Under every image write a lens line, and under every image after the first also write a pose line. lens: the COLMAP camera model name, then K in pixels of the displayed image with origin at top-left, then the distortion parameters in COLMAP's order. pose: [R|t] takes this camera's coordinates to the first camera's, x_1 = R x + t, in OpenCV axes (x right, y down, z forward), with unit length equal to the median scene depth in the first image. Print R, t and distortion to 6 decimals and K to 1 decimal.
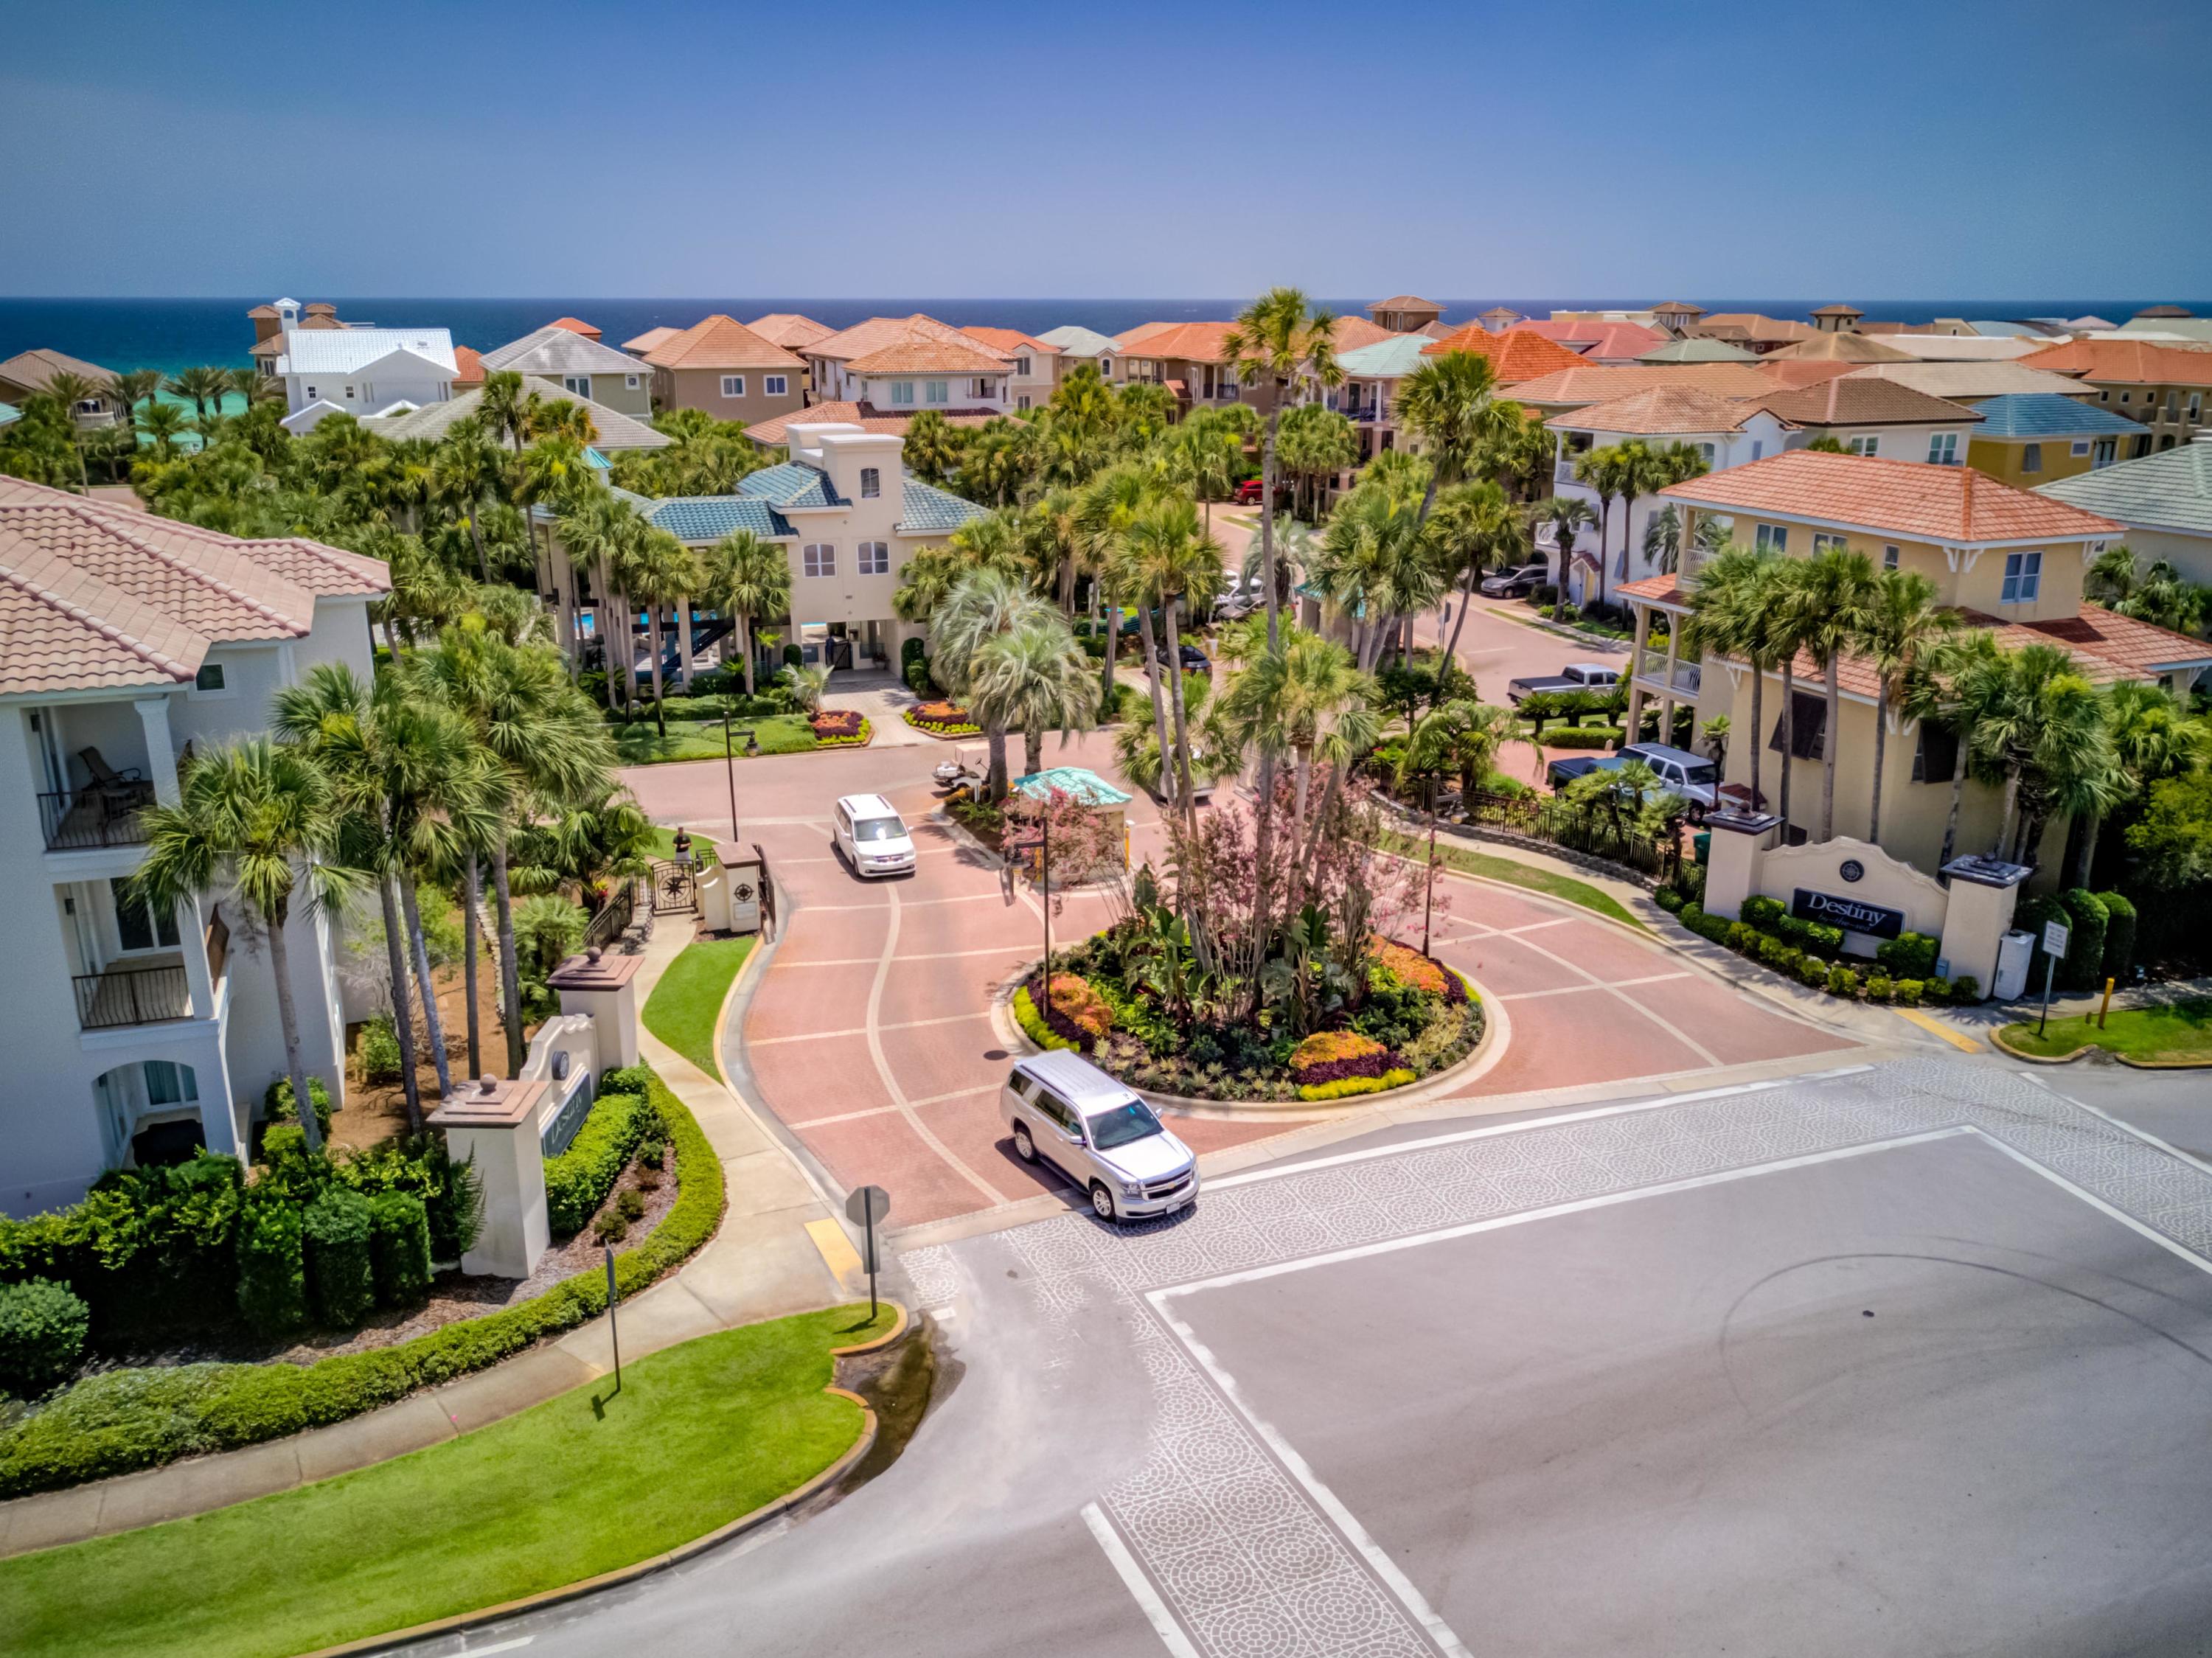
lens RADIAL K [[1723.1, 0, 1106.0], [0, 1723.1, 829.0], [0, 0, 1]] dist [0.012632, -0.002511]
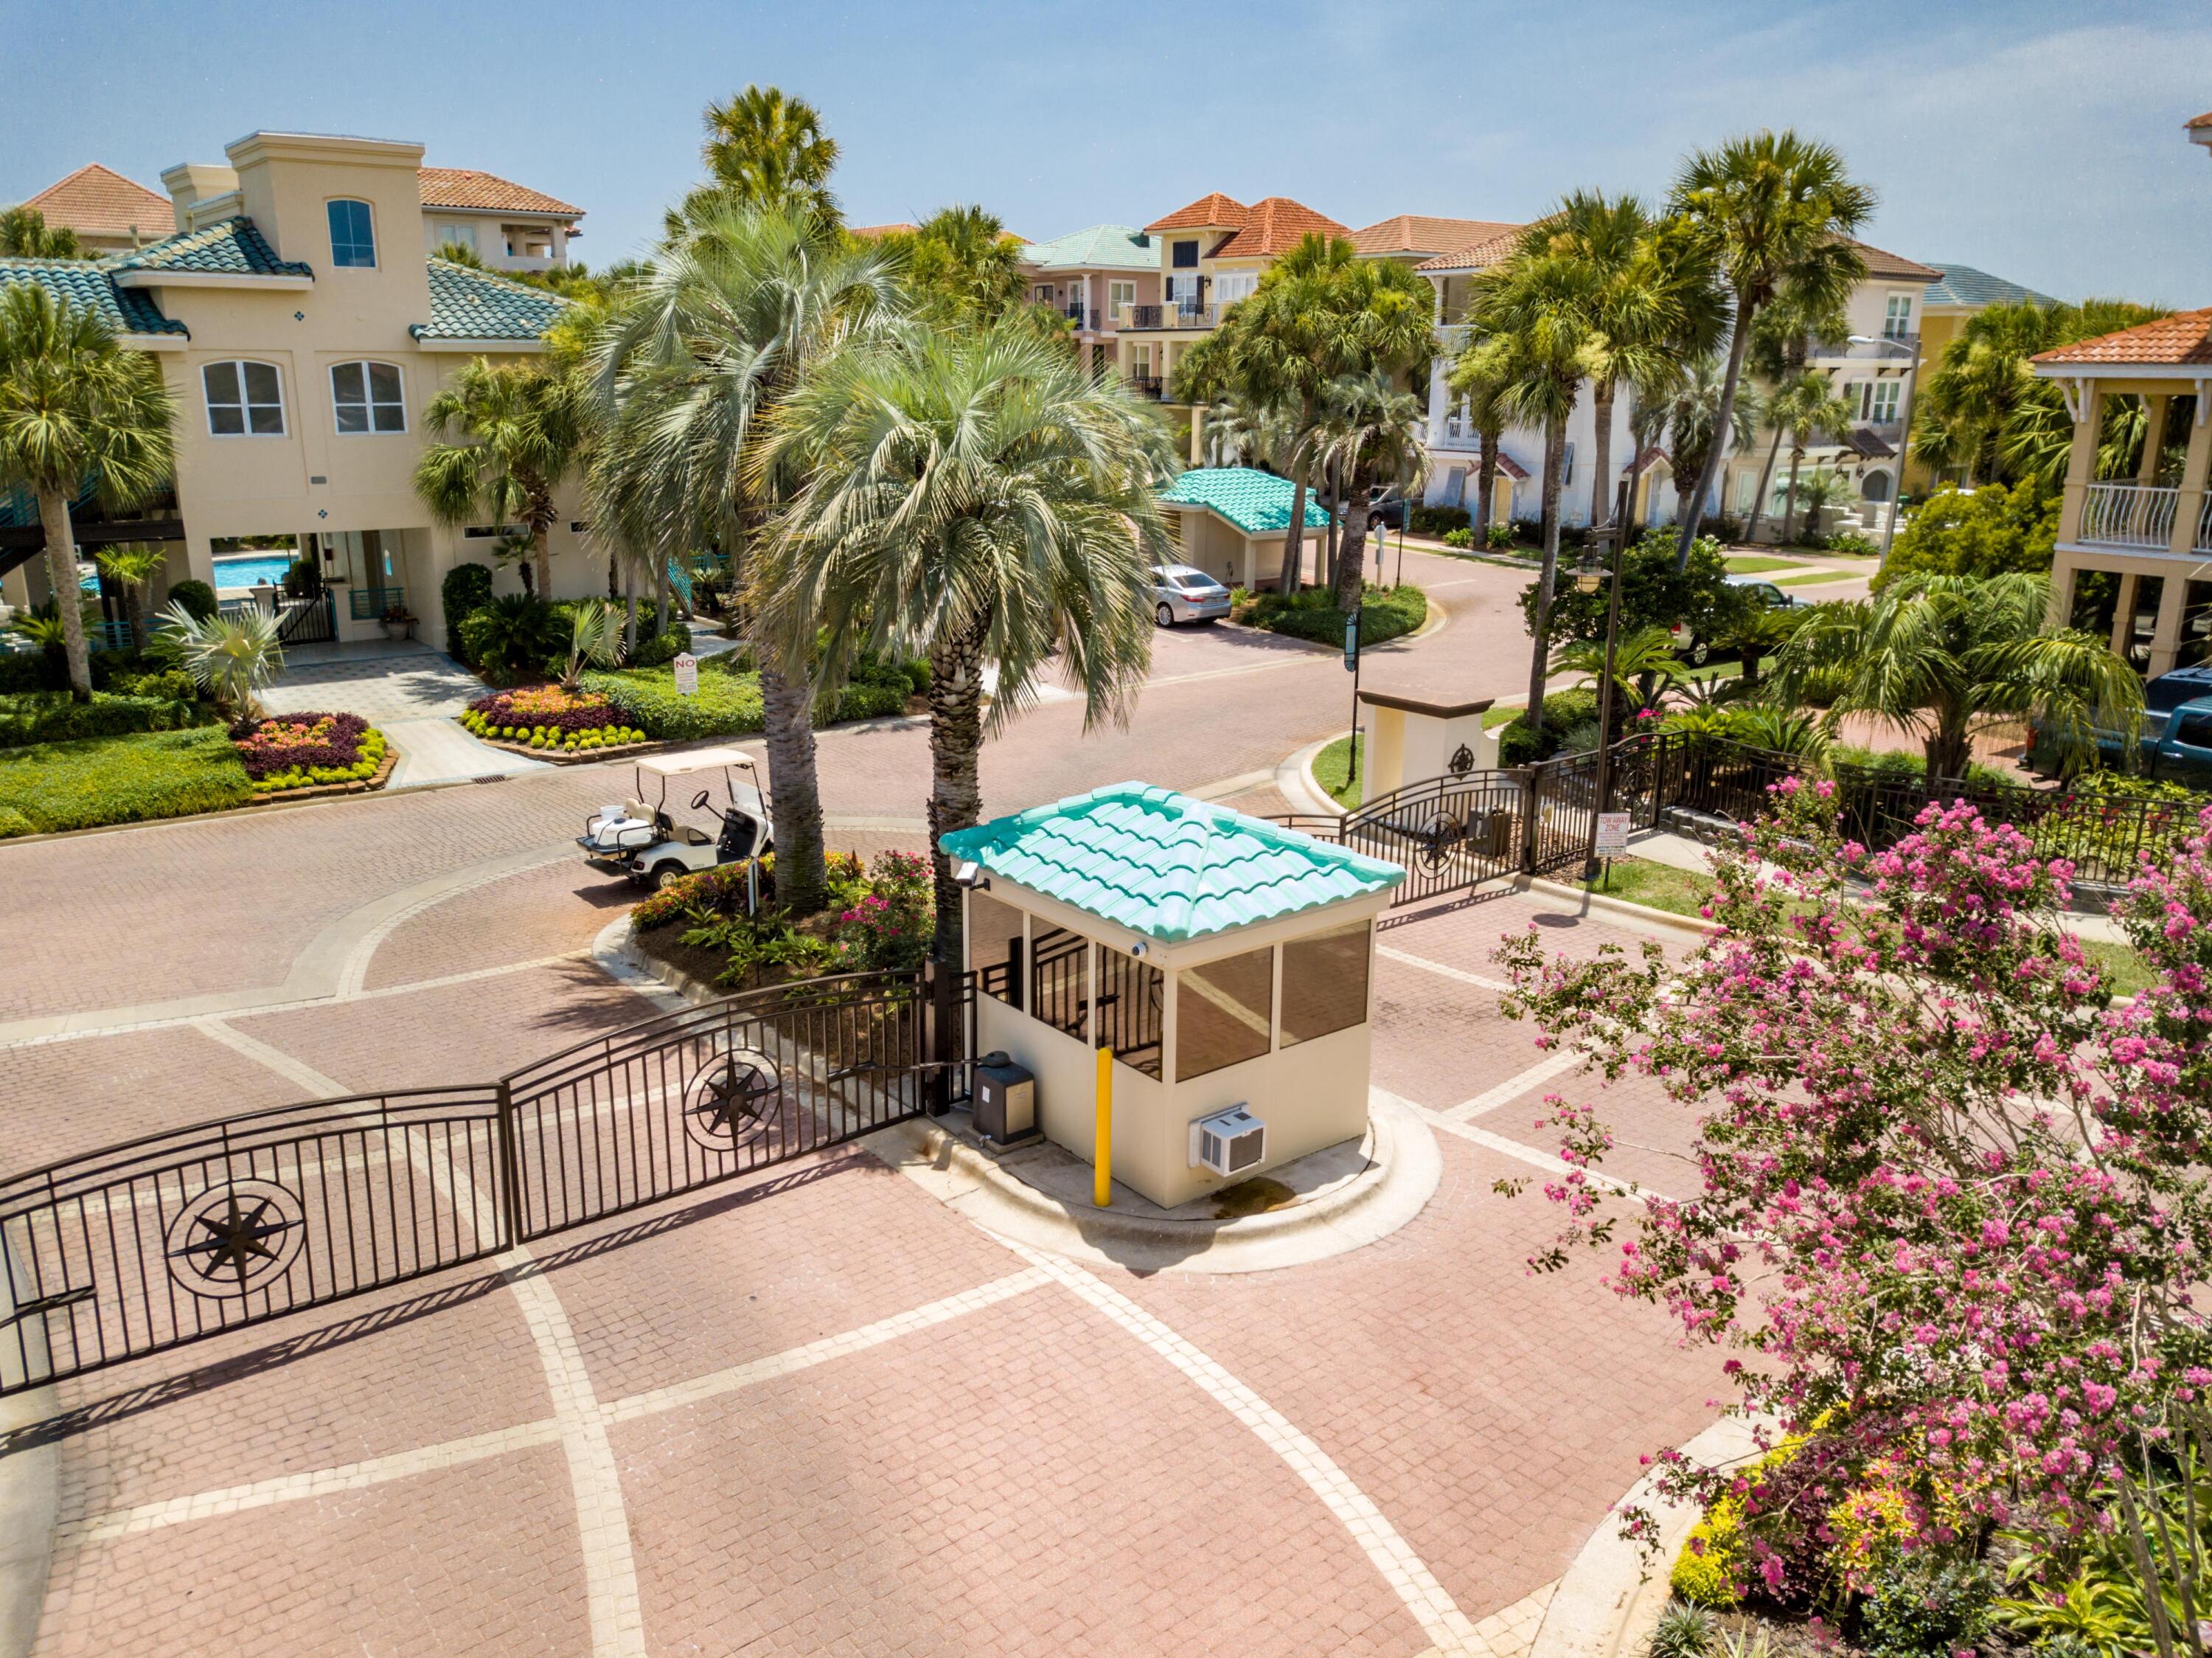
lens RADIAL K [[1662.7, 0, 1106.0], [0, 1662.7, 829.0], [0, 0, 1]] dist [-0.030711, 0.004920]
pose [[0.958347, -0.068074, 0.277374, -0.100597], [0.075042, 0.997074, -0.014573, -0.023142], [-0.275571, 0.034780, 0.960651, 0.693606]]
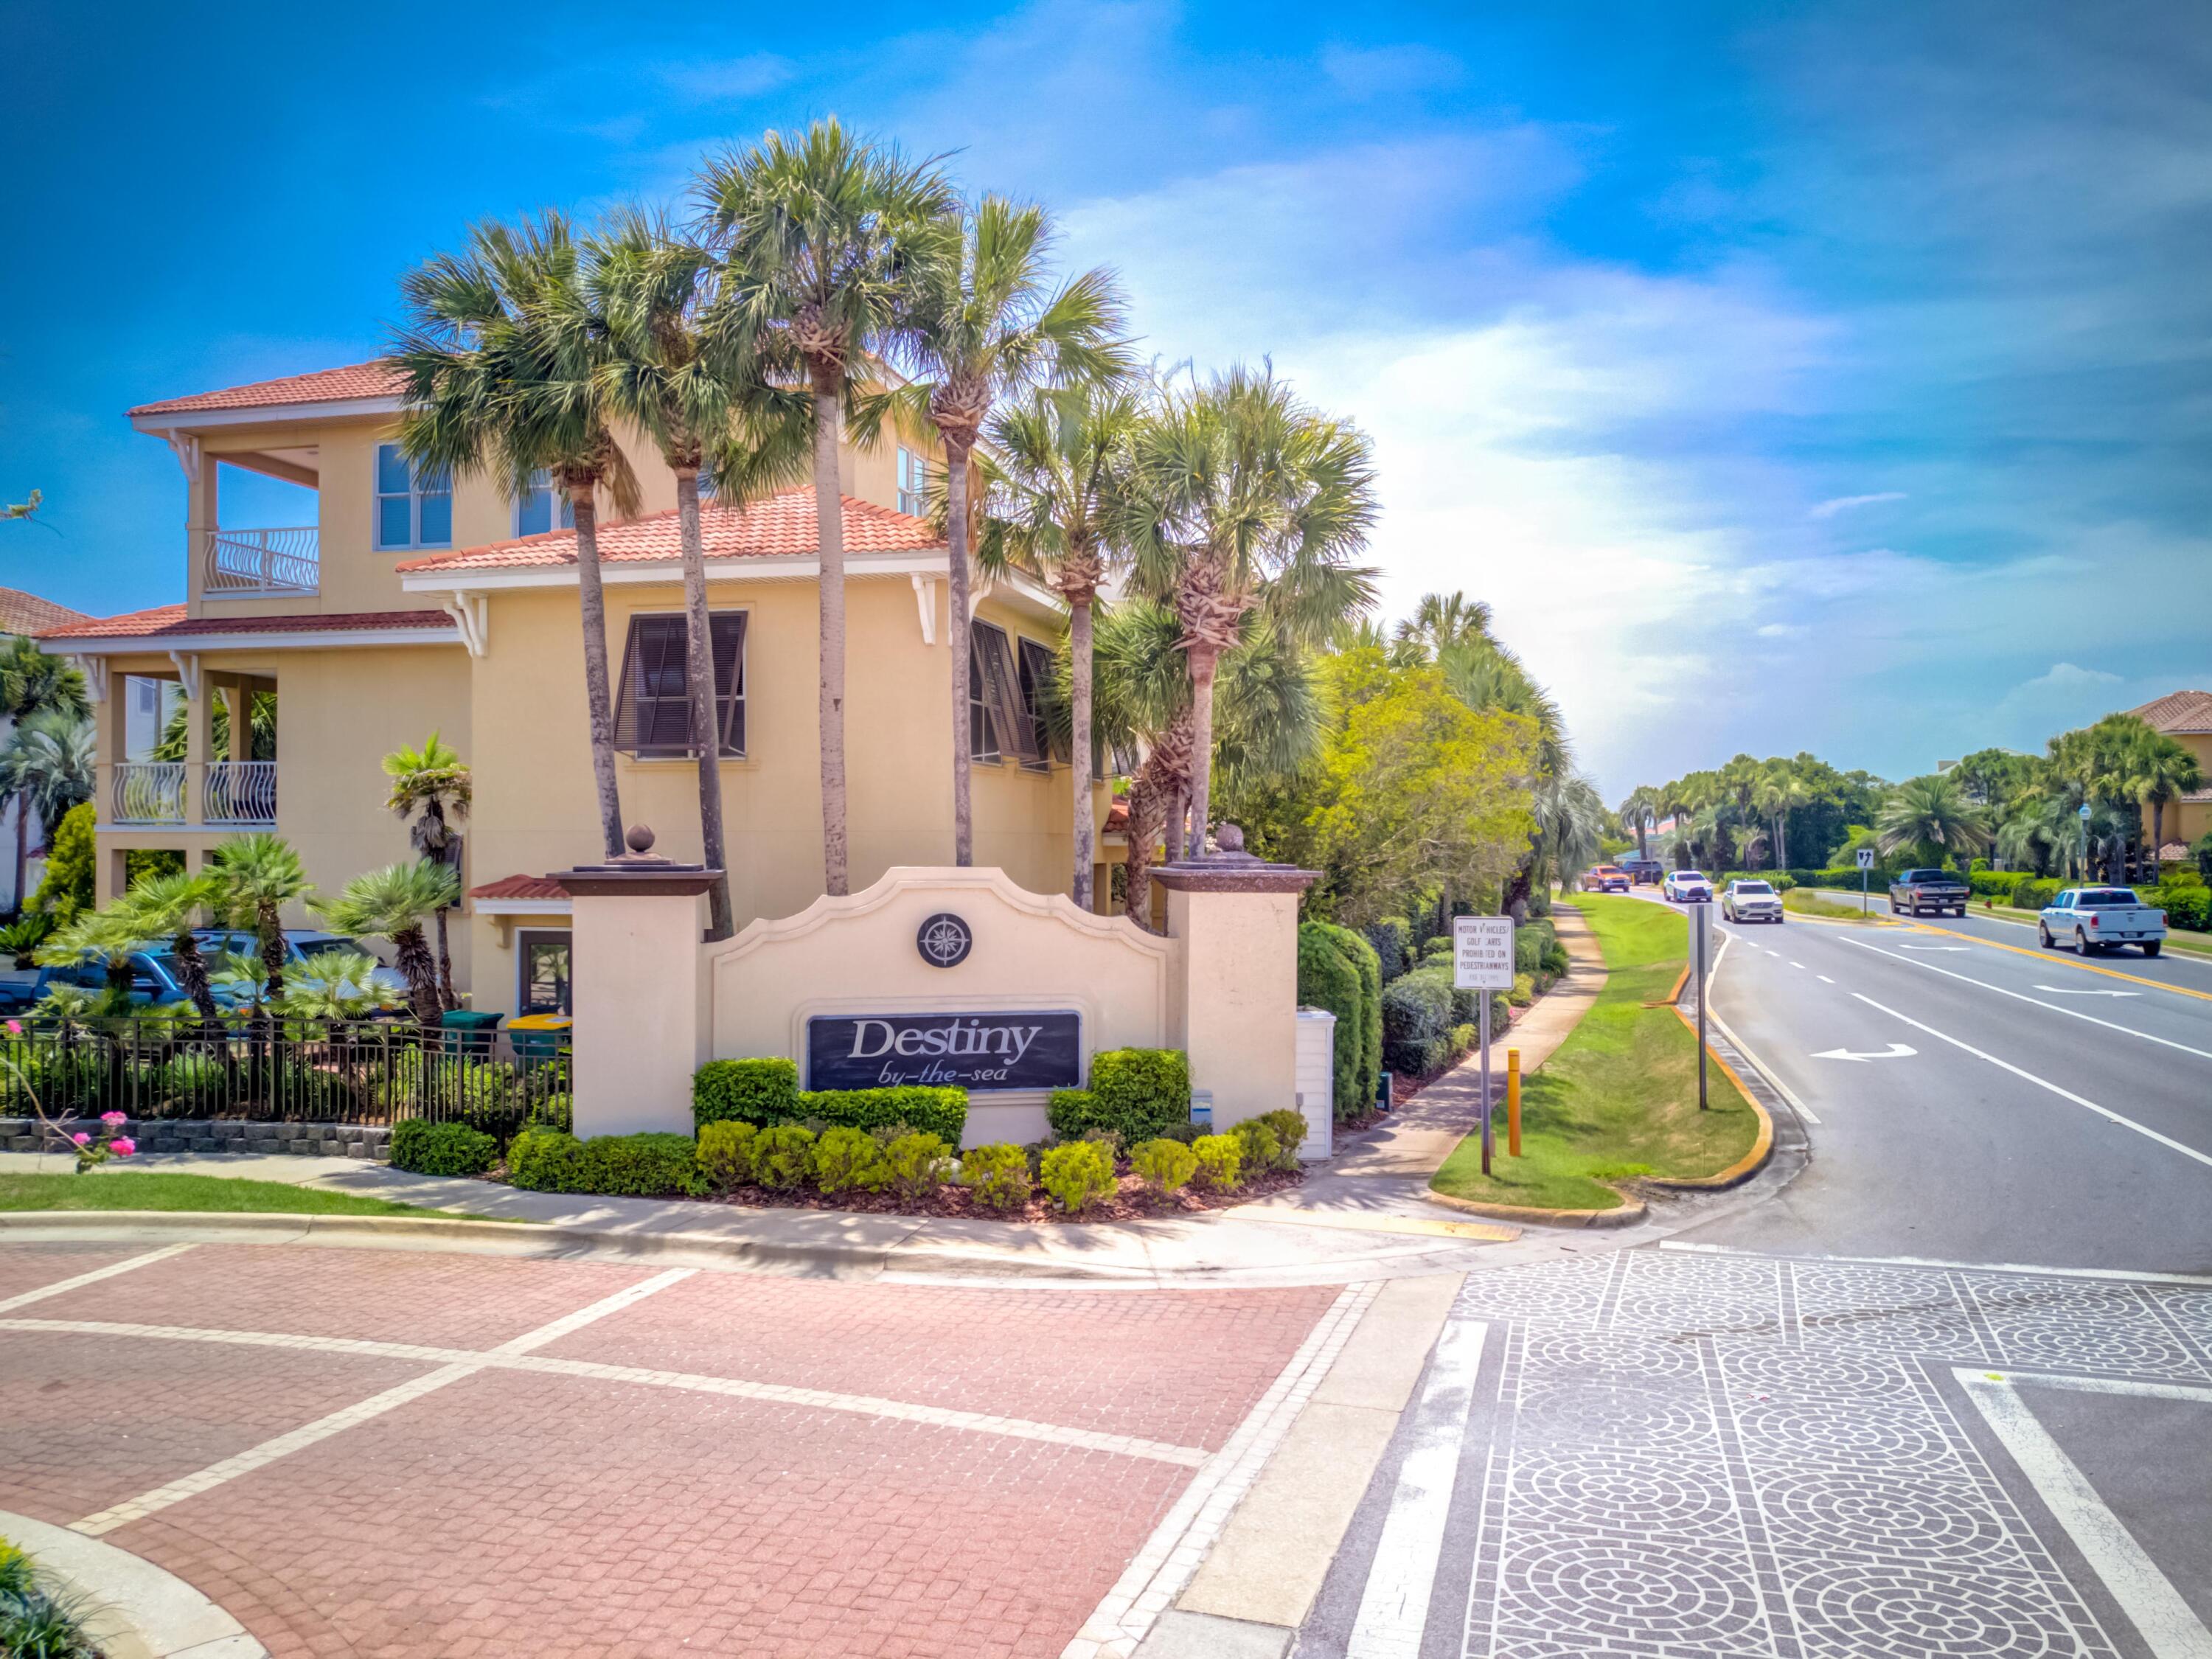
lens RADIAL K [[1723.3, 0, 1106.0], [0, 1723.3, 829.5], [0, 0, 1]] dist [0.012632, -0.002511]
pose [[0.597762, 0.001990, 0.801671, 0.110060], [0.239345, 0.953946, -0.180835, 0.066552], [-0.765111, 0.299972, 0.569757, 0.601479]]
